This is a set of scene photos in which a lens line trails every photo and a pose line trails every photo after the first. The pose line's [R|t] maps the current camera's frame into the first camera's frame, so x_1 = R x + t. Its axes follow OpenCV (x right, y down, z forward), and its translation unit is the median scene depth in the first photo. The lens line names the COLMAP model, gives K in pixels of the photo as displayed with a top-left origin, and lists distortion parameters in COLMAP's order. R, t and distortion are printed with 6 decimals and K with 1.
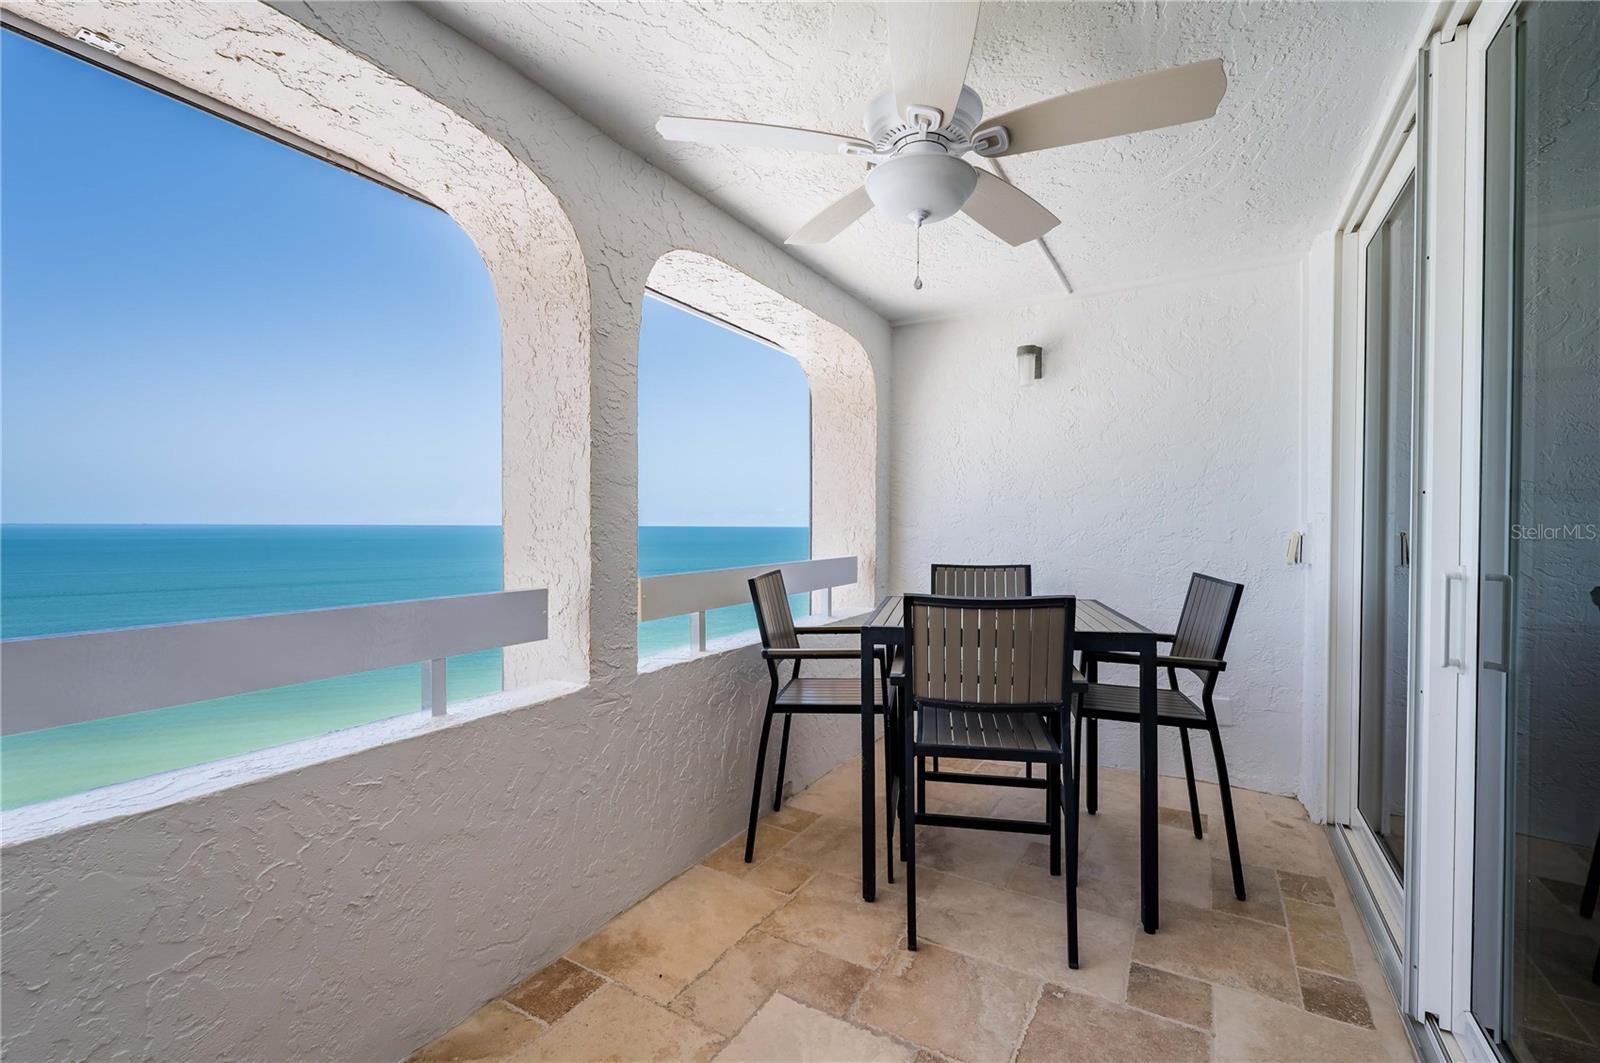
lens RADIAL K [[686.3, 0, 797.9], [0, 686.3, 532.2], [0, 0, 1]] dist [0.009574, -0.003218]
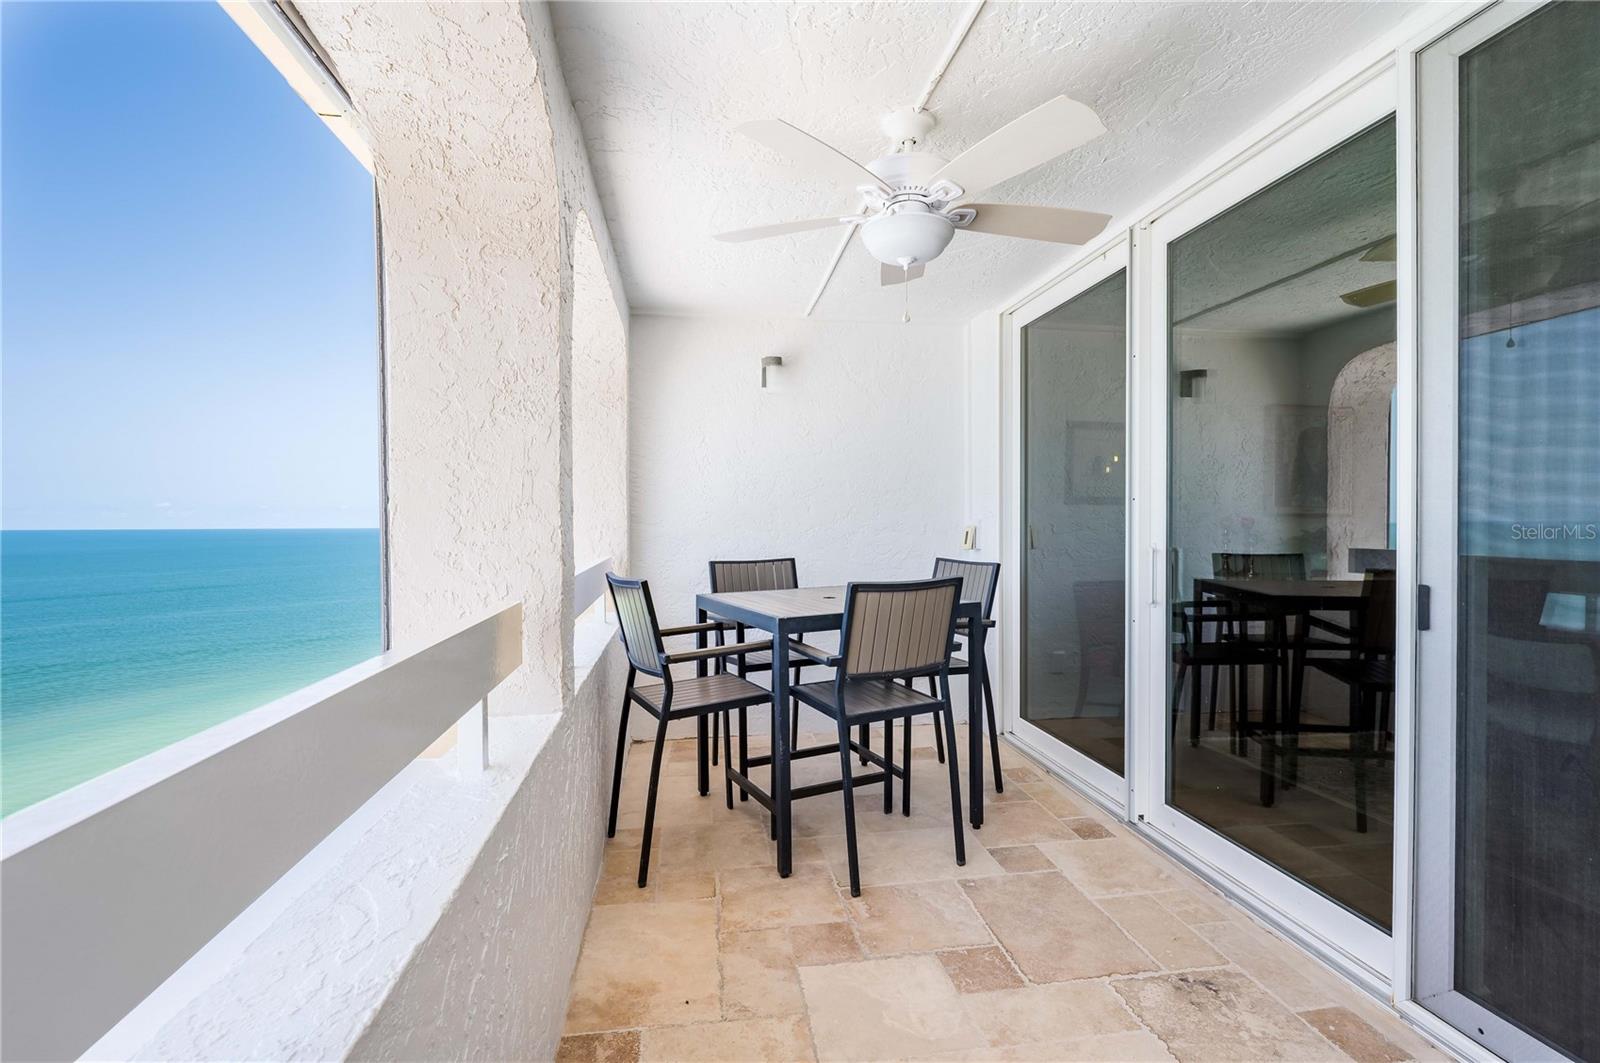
lens RADIAL K [[751.3, 0, 805.5], [0, 751.3, 531.2], [0, 0, 1]] dist [0.000831, 0.000113]
pose [[0.772376, -0.013772, 0.635016, -0.679180], [0.013582, 0.999894, 0.005165, -0.001727], [-0.635020, 0.004636, 0.772482, 0.096298]]
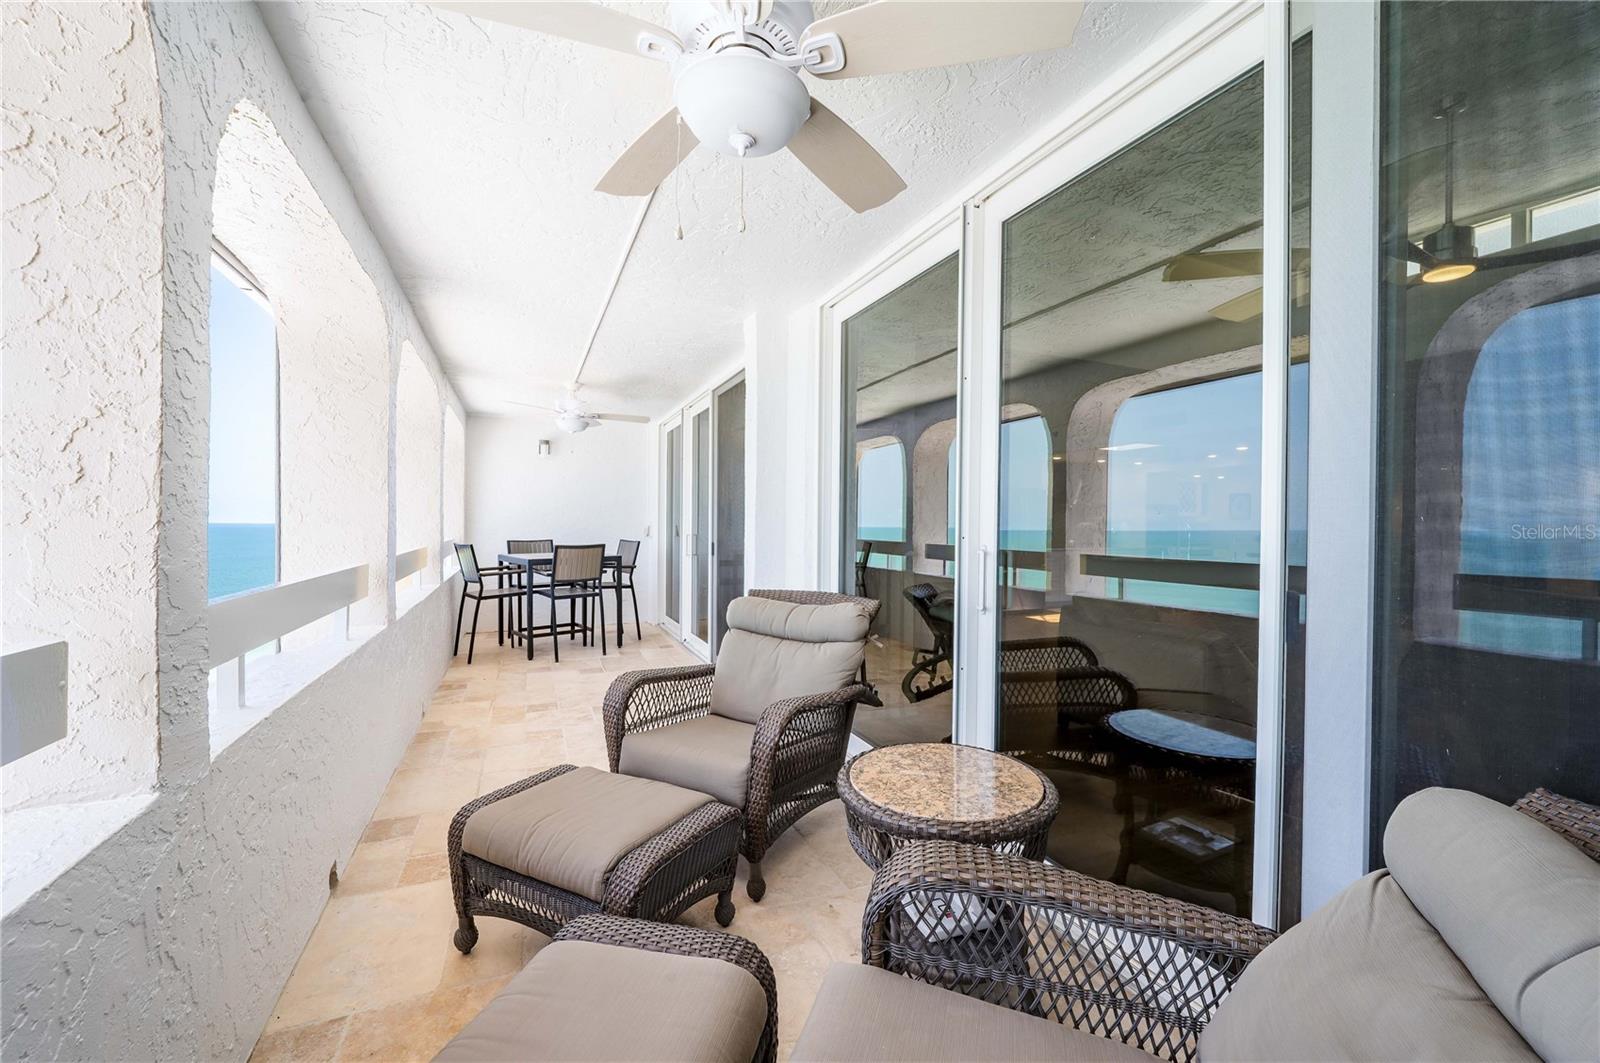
lens RADIAL K [[686.3, 0, 820.8], [0, 686.3, 524.3], [0, 0, 1]] dist [0.009574, -0.003218]
pose [[0.596040, -0.003525, 0.802947, -1.584705], [0.006835, 0.999976, -0.000684, 0.007900], [-0.802925, 0.005896, 0.596050, -1.763300]]
